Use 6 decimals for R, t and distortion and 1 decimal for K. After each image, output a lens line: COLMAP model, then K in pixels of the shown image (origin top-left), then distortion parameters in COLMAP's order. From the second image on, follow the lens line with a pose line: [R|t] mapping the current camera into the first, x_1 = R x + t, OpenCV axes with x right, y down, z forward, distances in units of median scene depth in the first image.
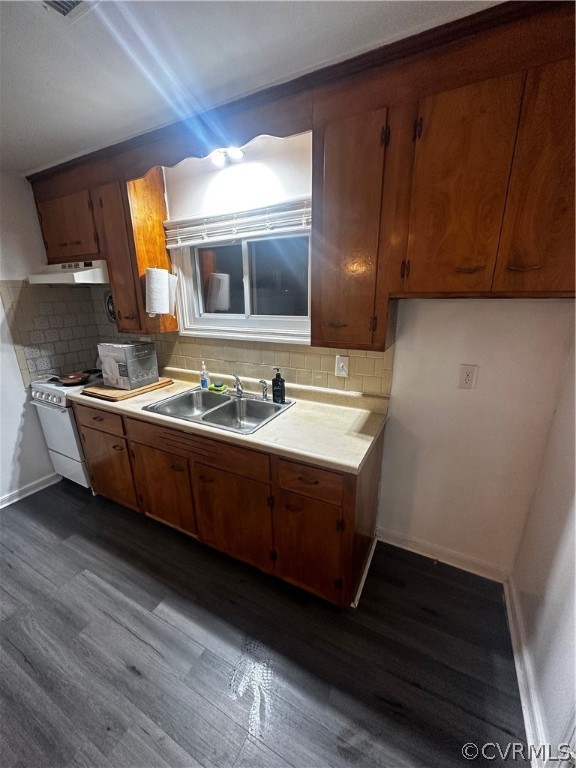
lens RADIAL K [[303.7, 0, 288.0], [0, 303.7, 384.0], [0, 0, 1]] dist [0.000753, 0.000309]
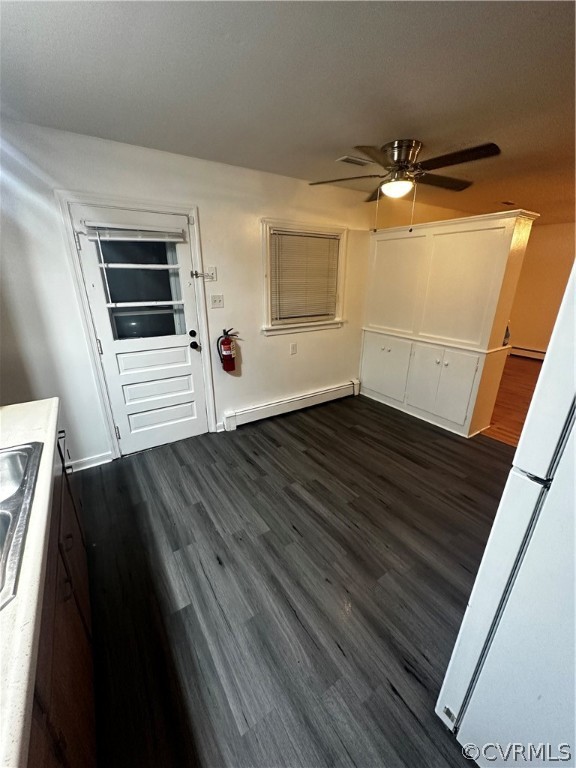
lens RADIAL K [[319.0, 0, 288.0], [0, 319.0, 384.0], [0, 0, 1]] dist [-0.000892, -0.000020]
pose [[-0.870827, -0.135988, 0.472406, -1.171024], [0.163521, 0.826122, 0.539243, -0.343812], [-0.463596, 0.546836, -0.697172, 1.258843]]
